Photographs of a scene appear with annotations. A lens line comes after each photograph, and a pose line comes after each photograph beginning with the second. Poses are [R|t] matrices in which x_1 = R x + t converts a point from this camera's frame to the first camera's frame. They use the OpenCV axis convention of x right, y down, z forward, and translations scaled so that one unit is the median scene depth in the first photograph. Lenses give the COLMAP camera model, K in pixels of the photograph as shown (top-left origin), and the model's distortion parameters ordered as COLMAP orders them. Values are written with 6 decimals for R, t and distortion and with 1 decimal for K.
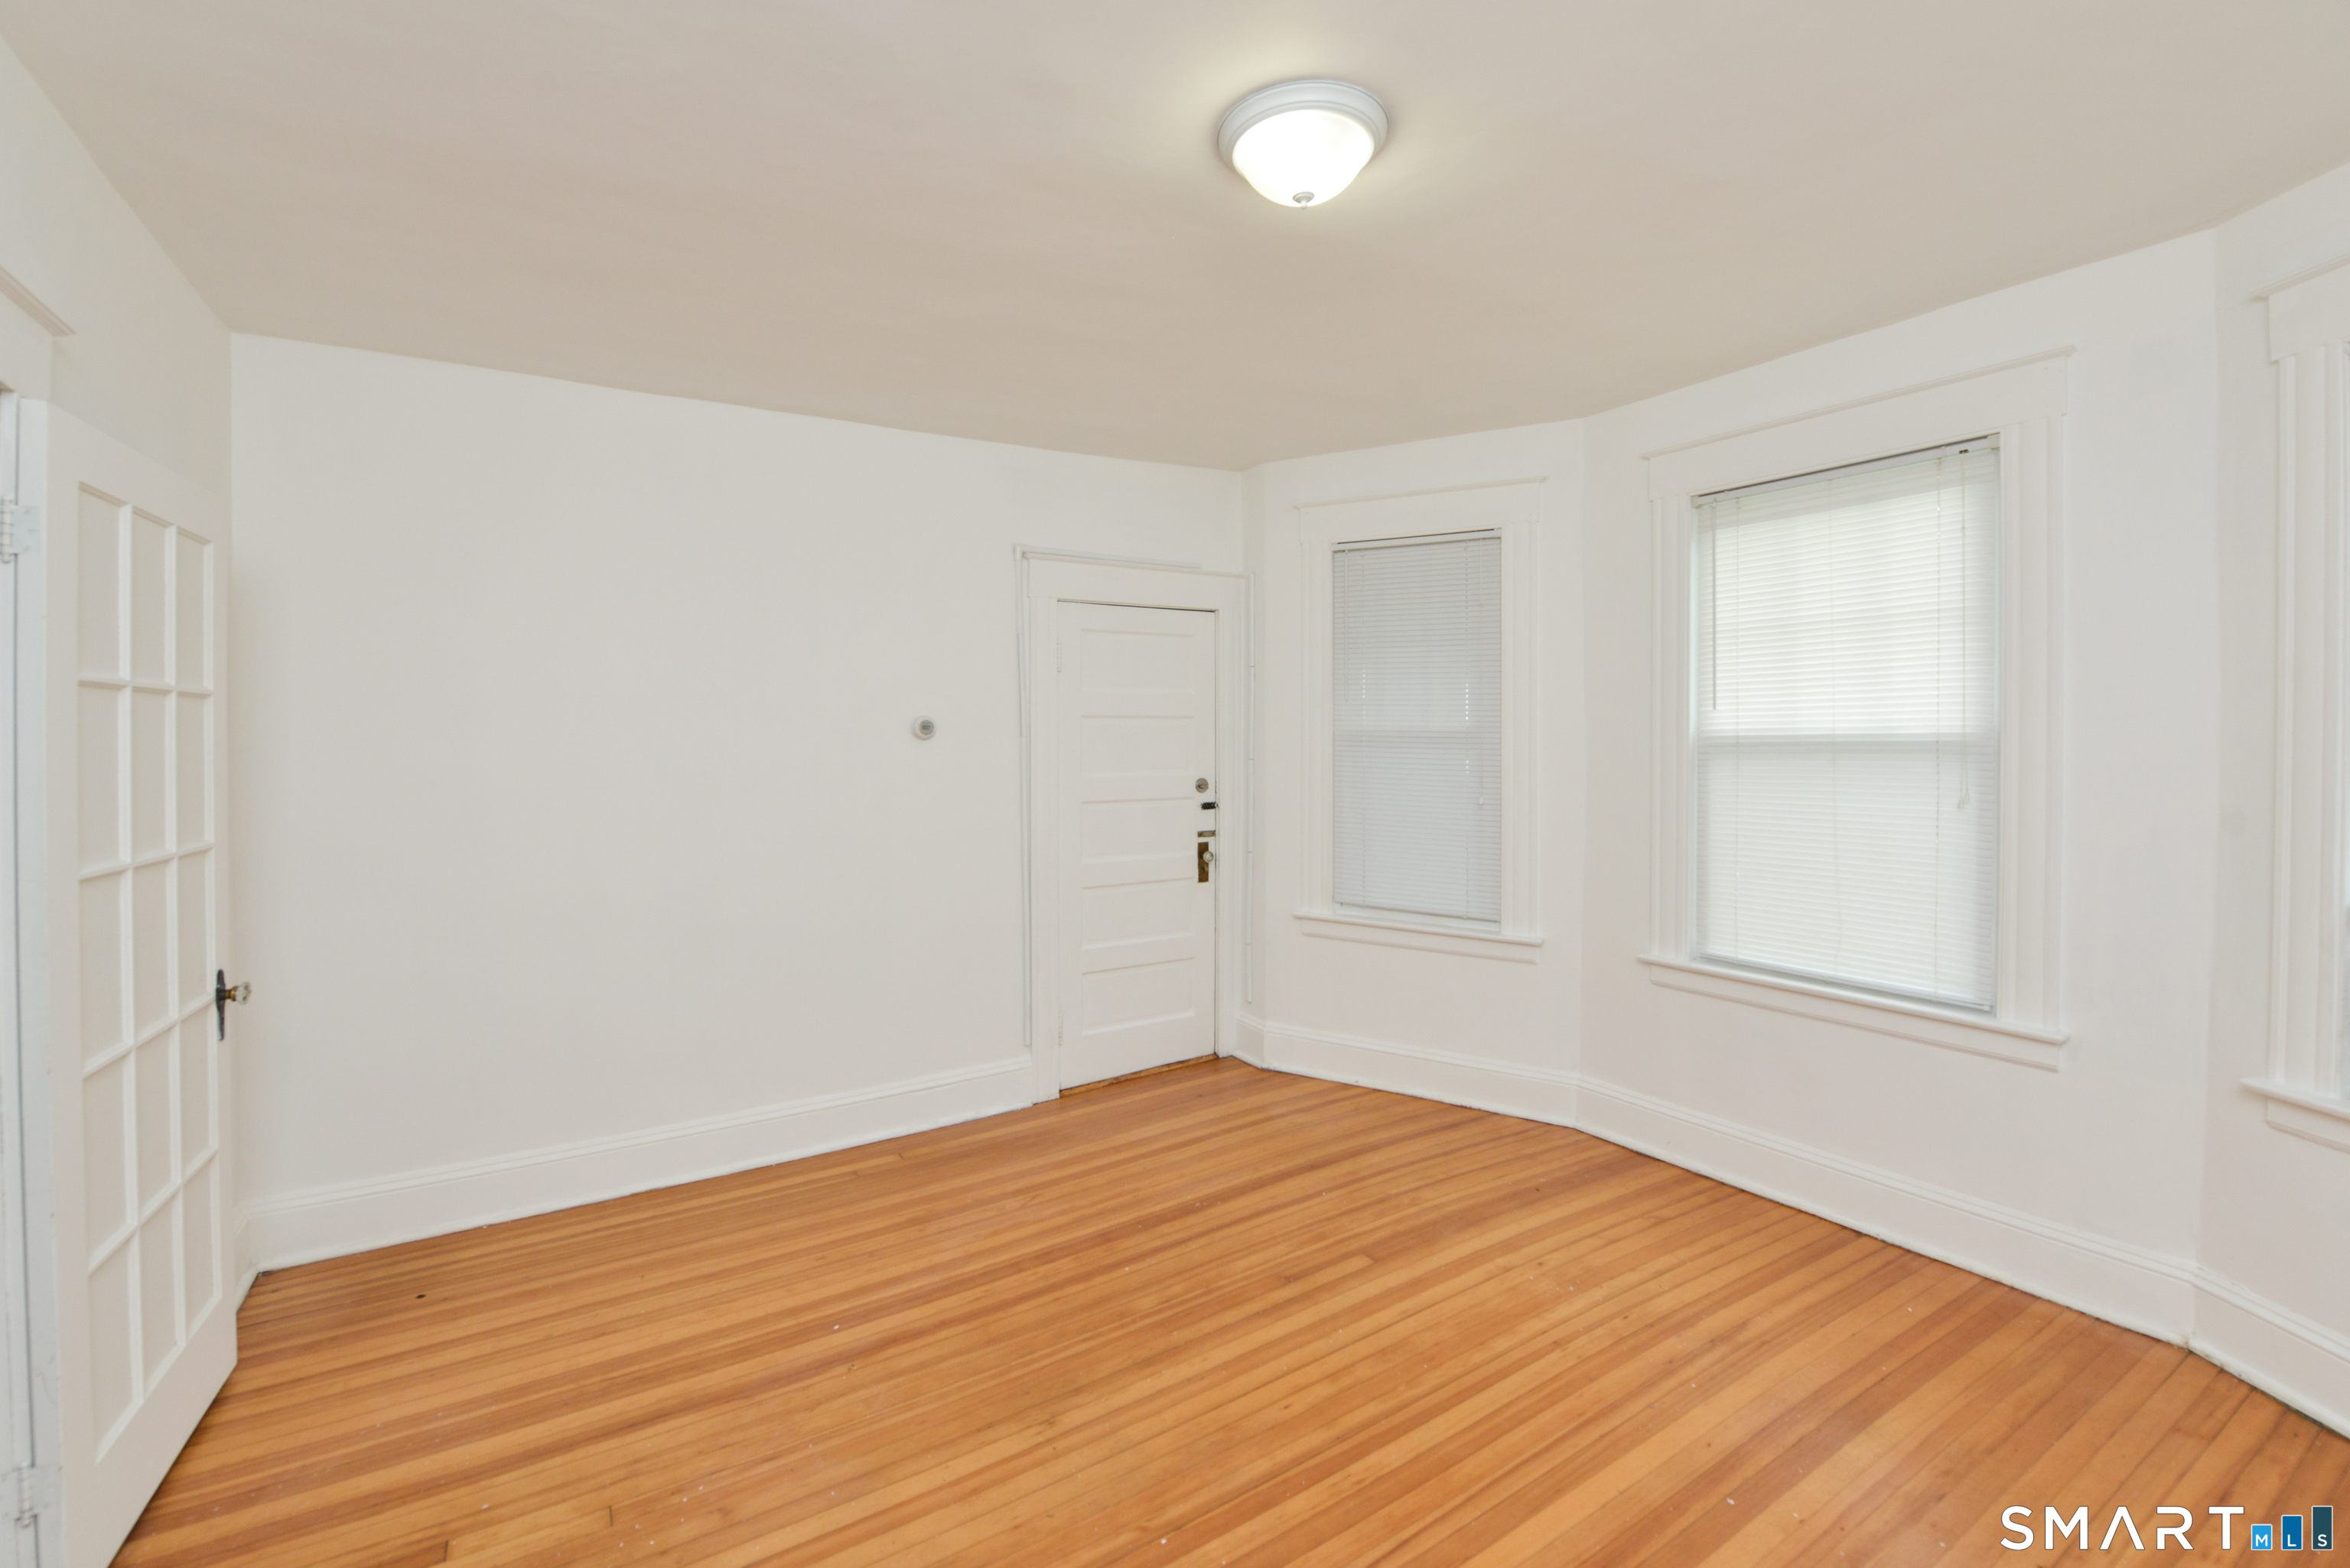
lens RADIAL K [[986.1, 0, 1173.8], [0, 986.1, 732.2], [0, 0, 1]] dist [-0.028750, -0.000268]
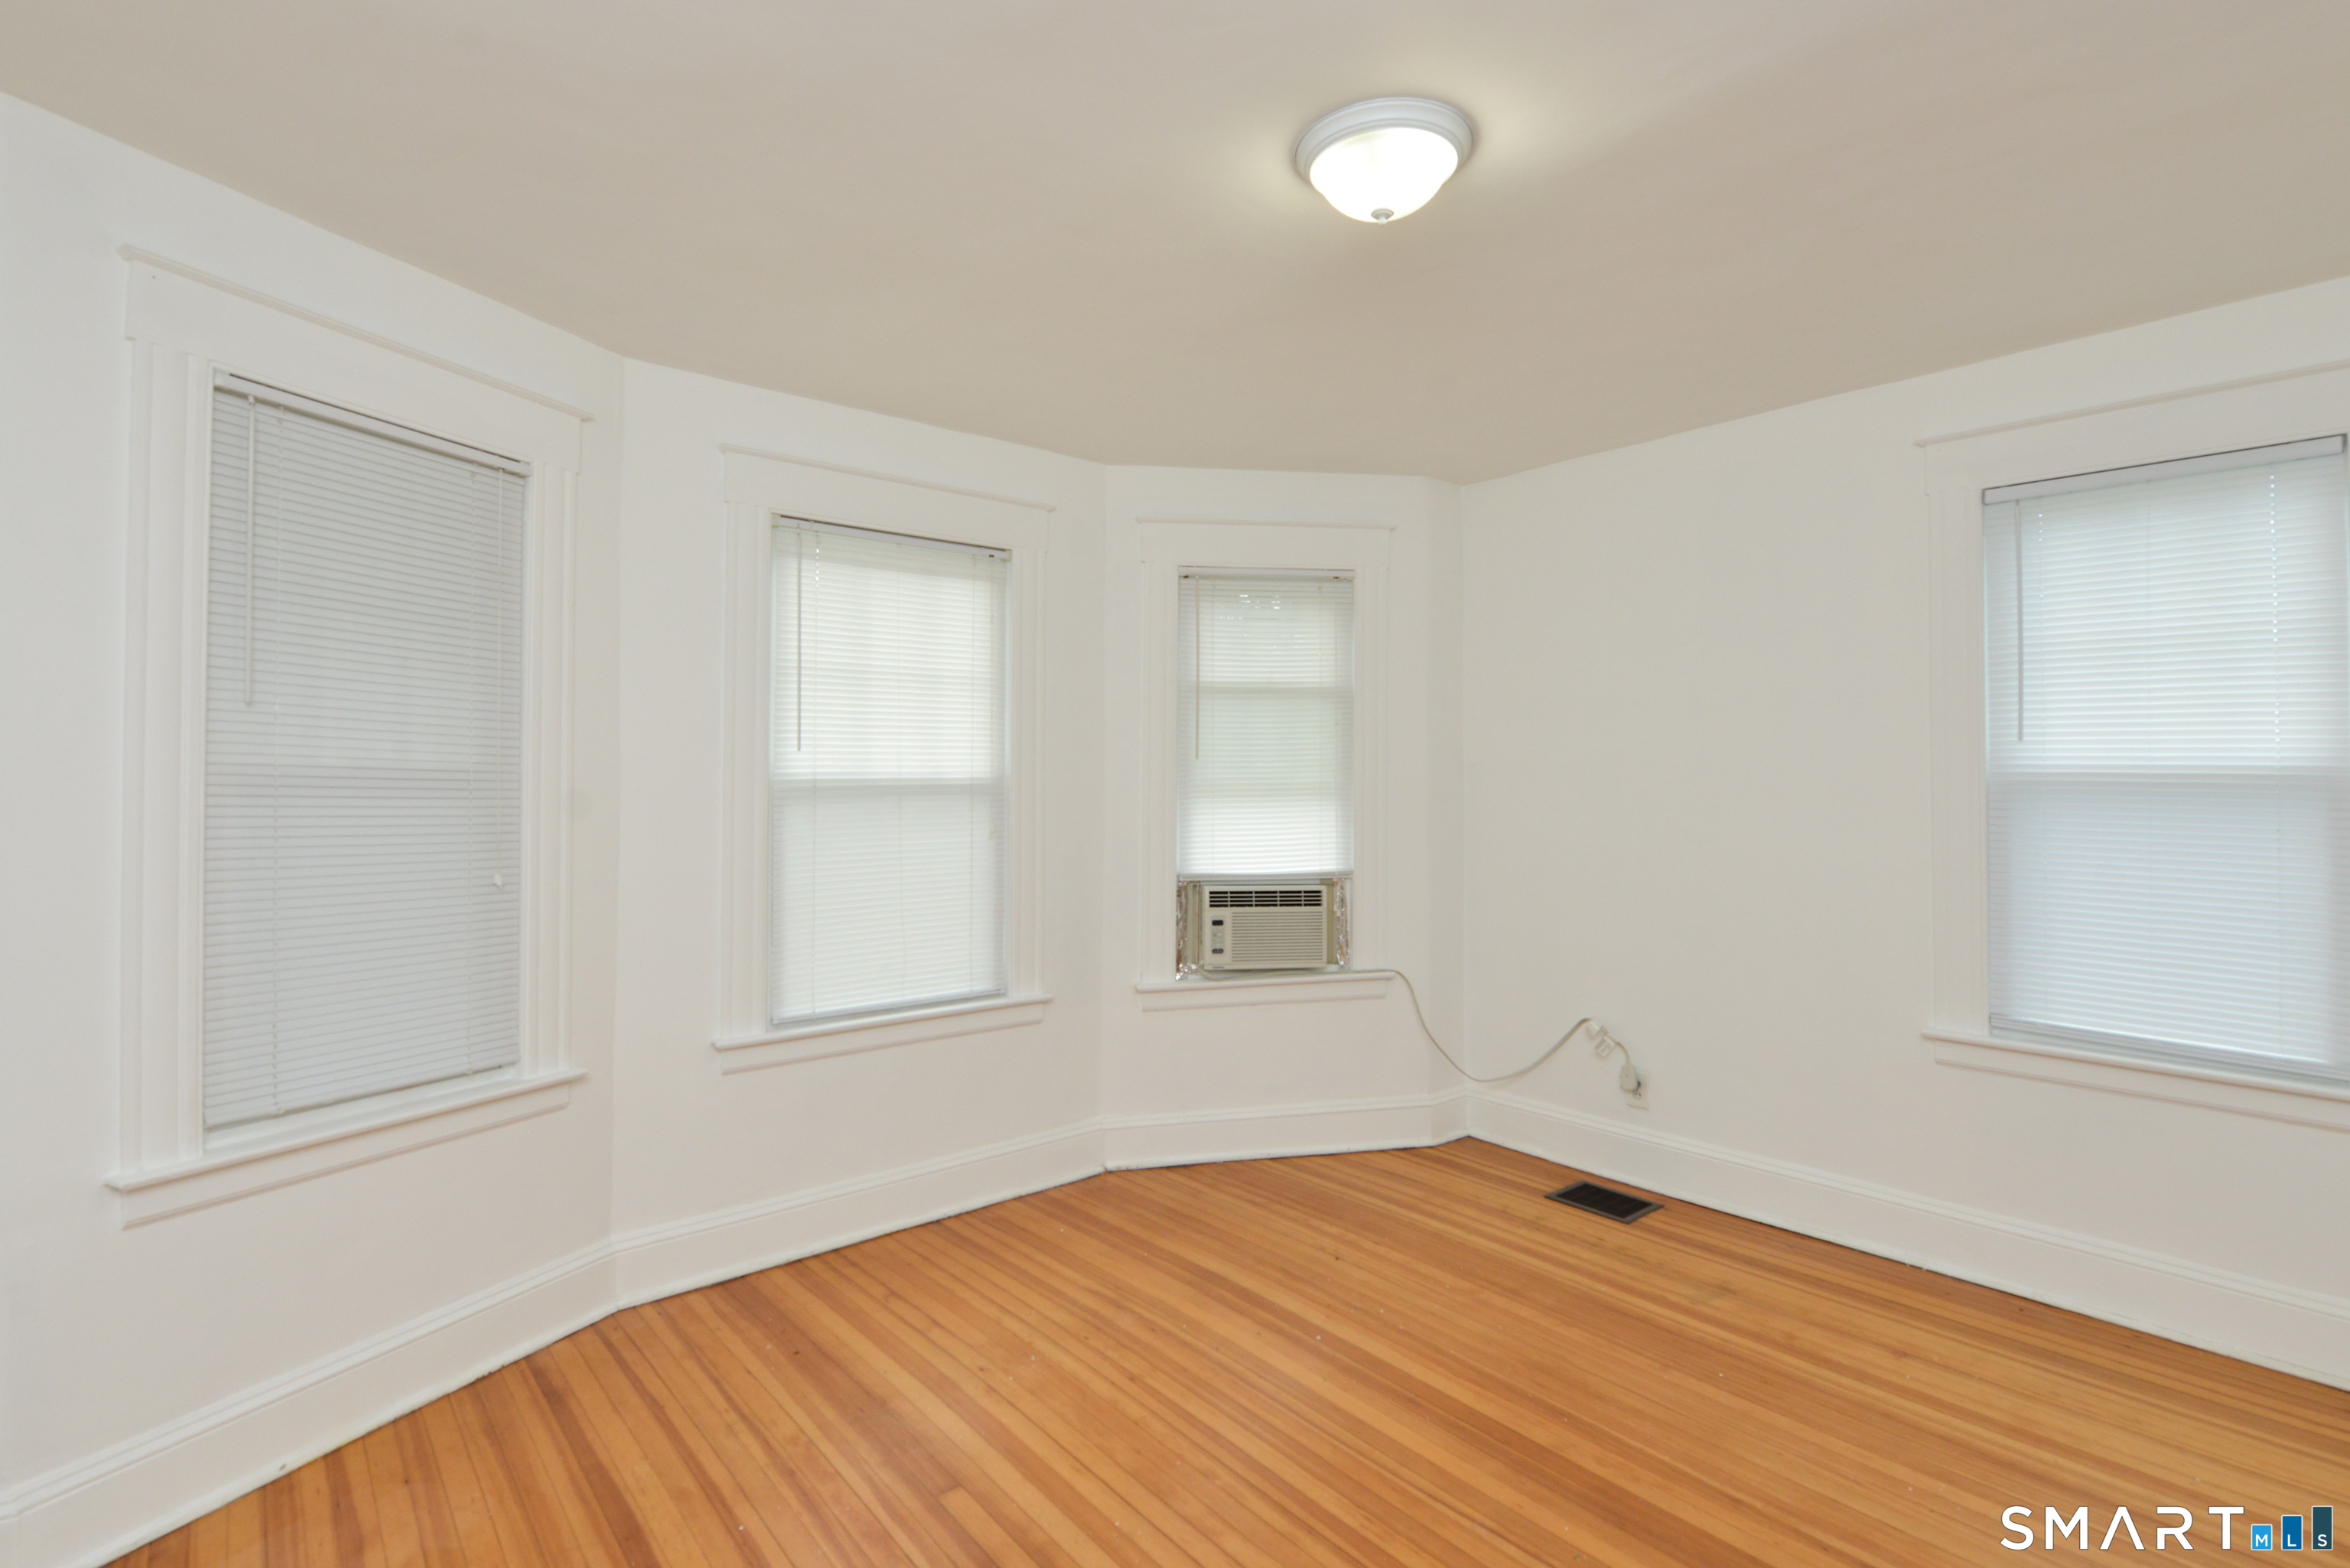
lens RADIAL K [[1087.5, 0, 1181.3], [0, 1087.5, 774.9], [0, 0, 1]] dist [-0.021356, -0.000346]
pose [[-0.125277, 0.013977, 0.992023, -0.594258], [0.001593, 0.999902, -0.013887, 0.016414], [-0.992120, -0.000160, -0.125287, 0.886867]]
